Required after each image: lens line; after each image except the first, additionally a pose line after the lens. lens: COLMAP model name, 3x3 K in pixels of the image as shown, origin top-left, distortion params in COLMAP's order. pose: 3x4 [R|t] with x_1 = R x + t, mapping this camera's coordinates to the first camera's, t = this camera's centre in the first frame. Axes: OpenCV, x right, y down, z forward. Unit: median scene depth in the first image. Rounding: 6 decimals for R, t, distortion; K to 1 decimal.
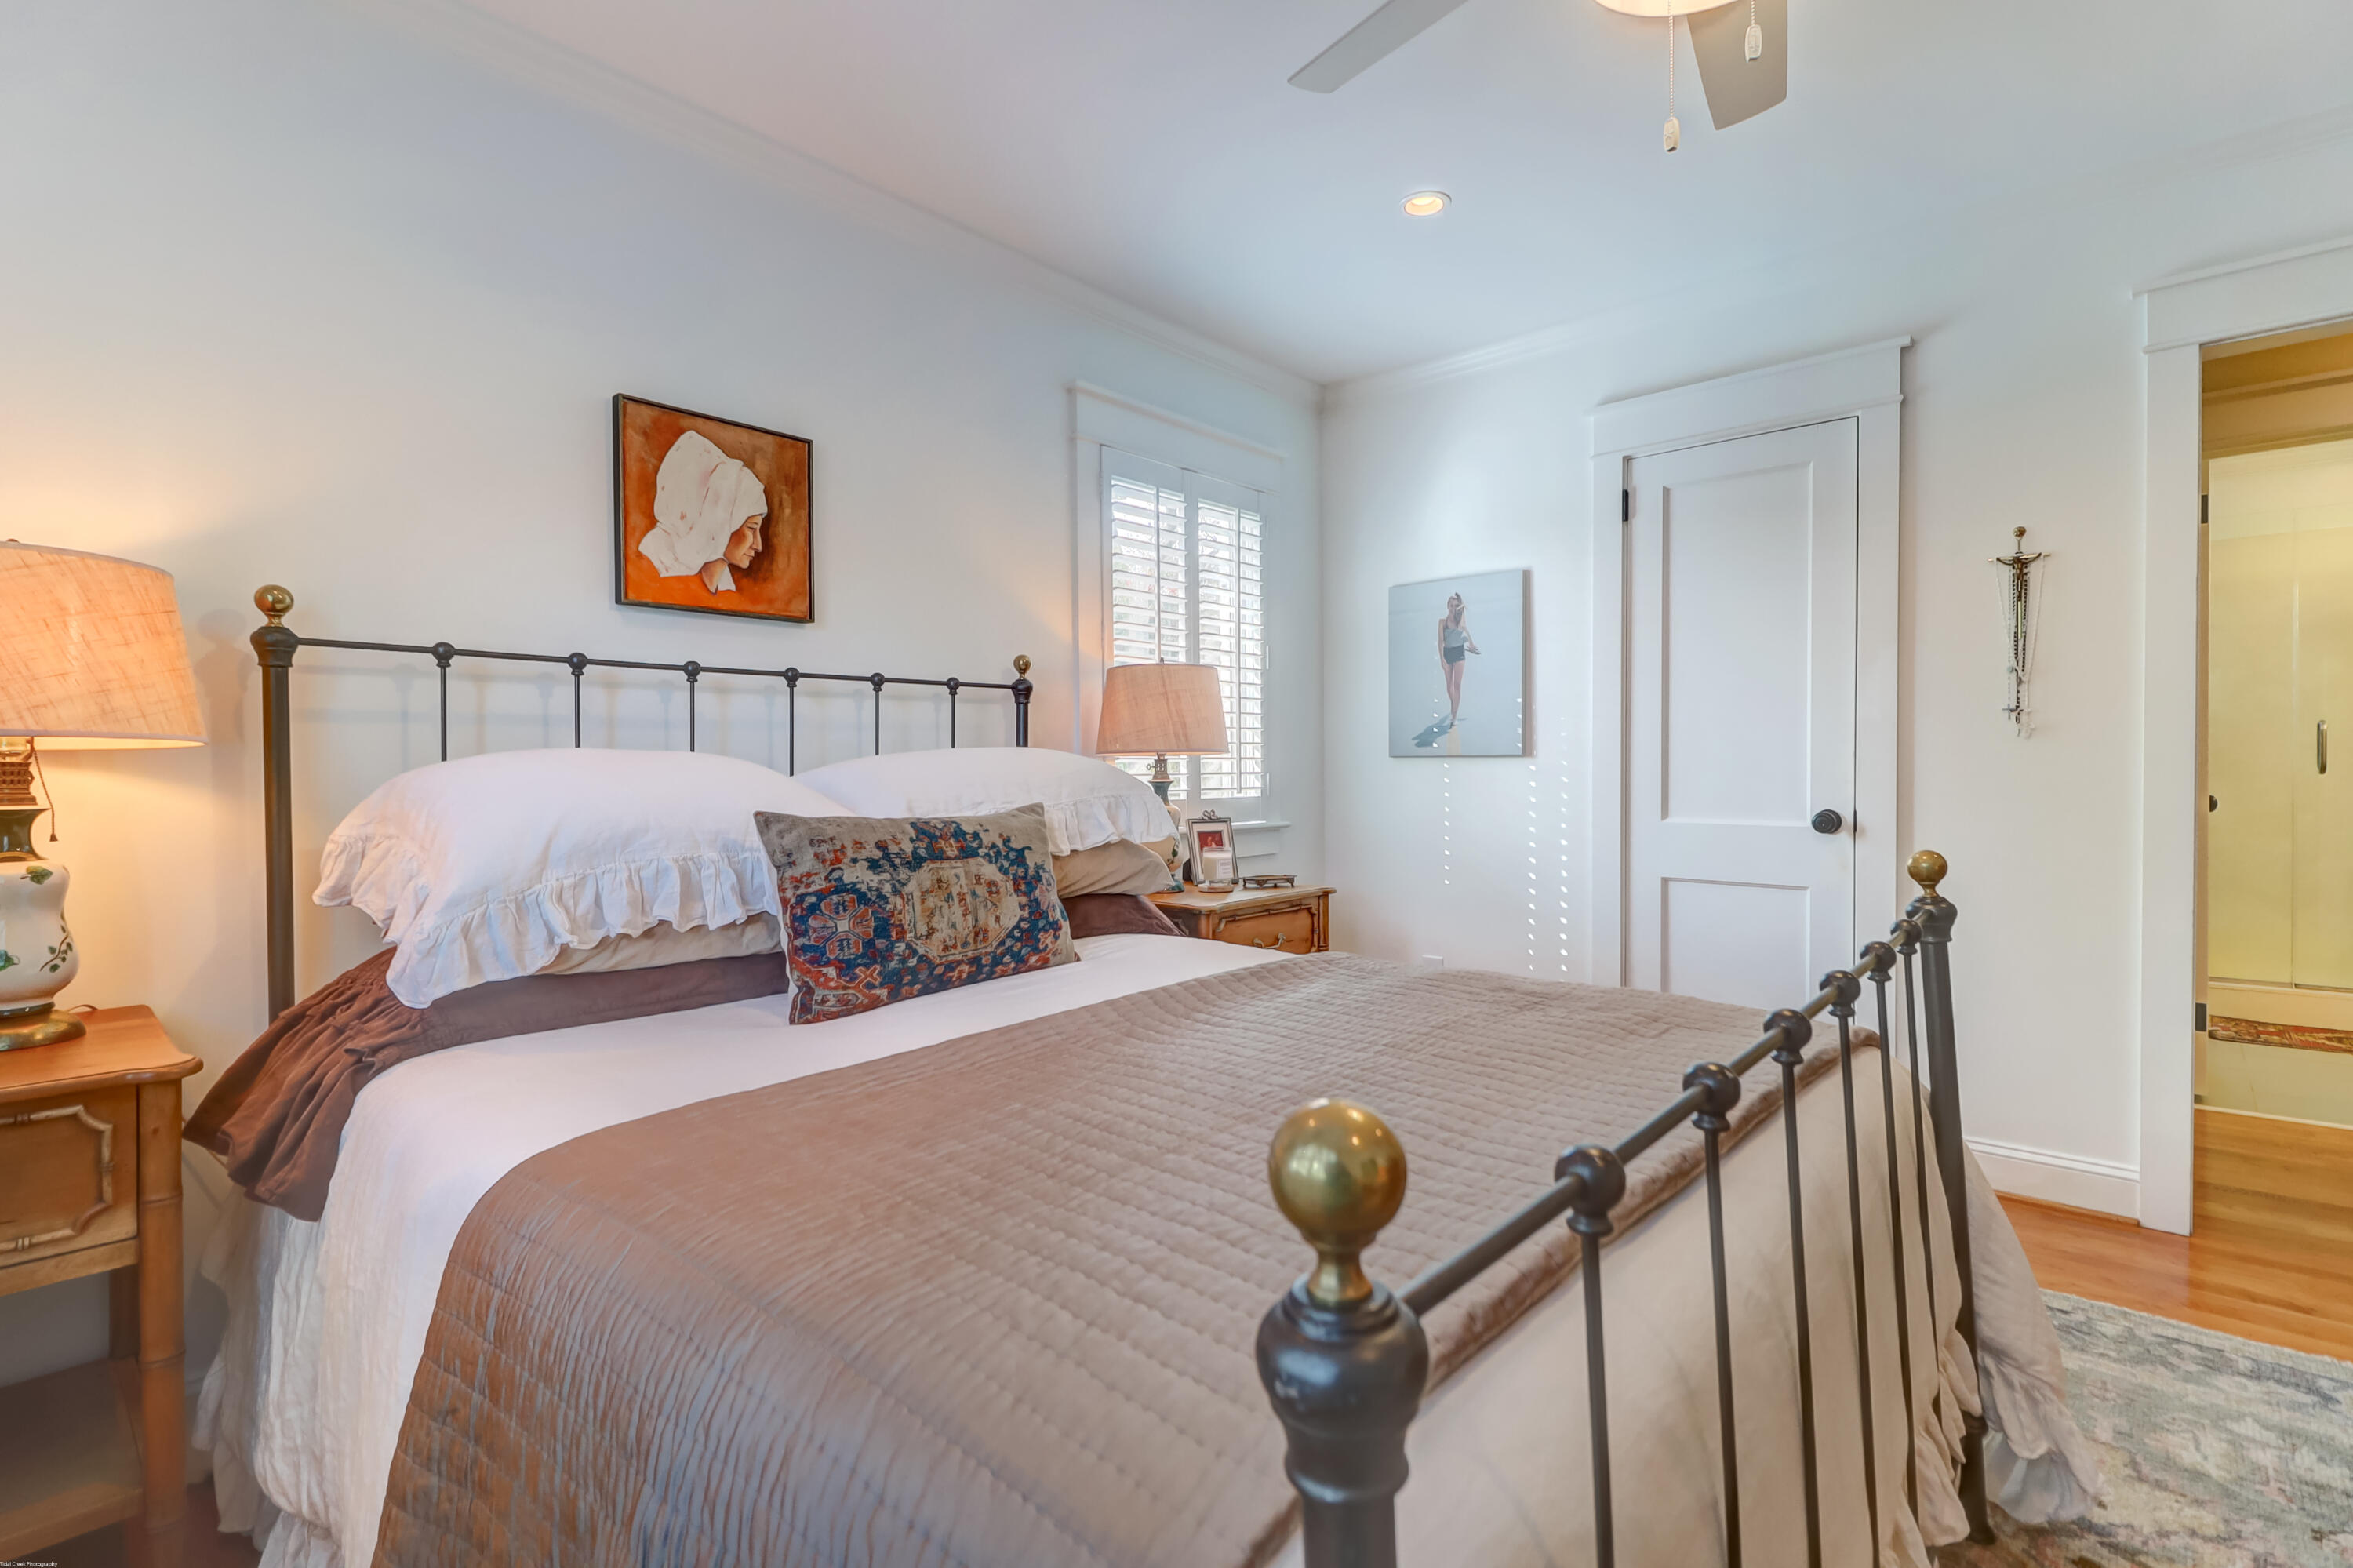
lens RADIAL K [[1071.6, 0, 1188.0], [0, 1071.6, 785.8], [0, 0, 1]] dist [0.020994, -0.019348]
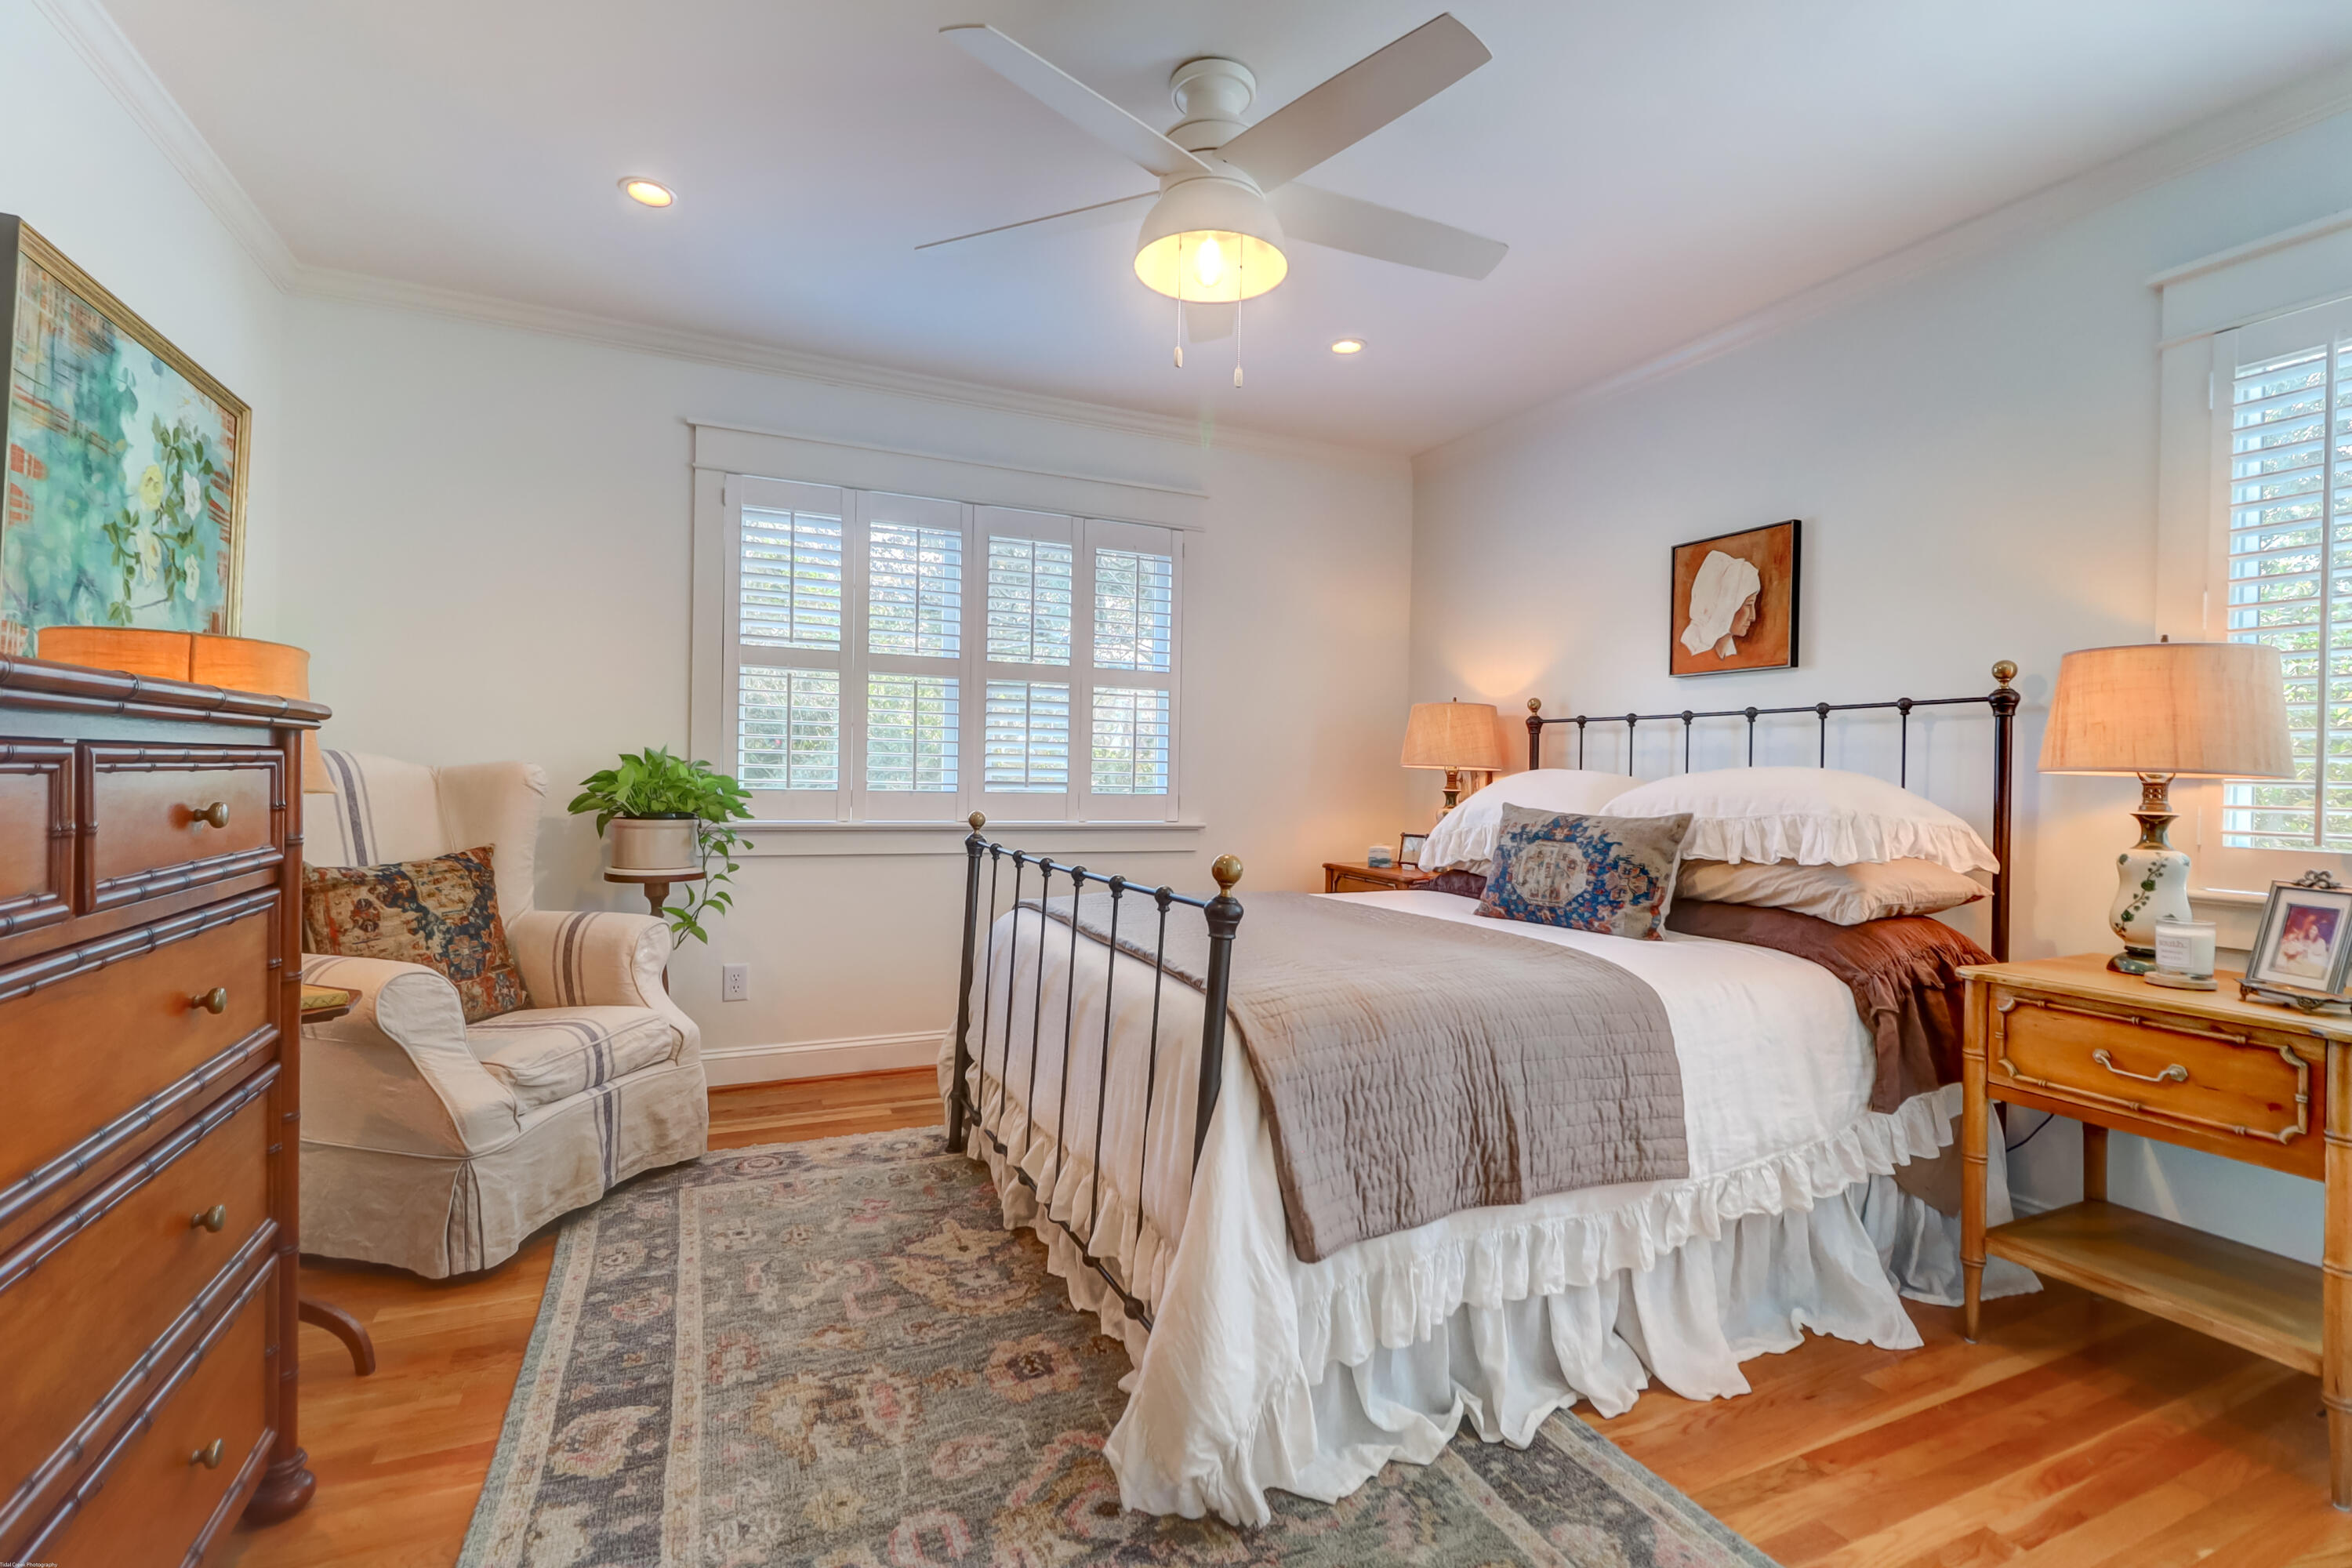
lens RADIAL K [[1071.2, 0, 1187.5], [0, 1071.2, 785.8], [0, 0, 1]] dist [0.020994, -0.019348]
pose [[-0.387054, 0.008606, -0.922017, 1.184479], [-0.034559, 0.999118, 0.023833, -0.023974], [0.921409, 0.041089, -0.386416, 0.947748]]
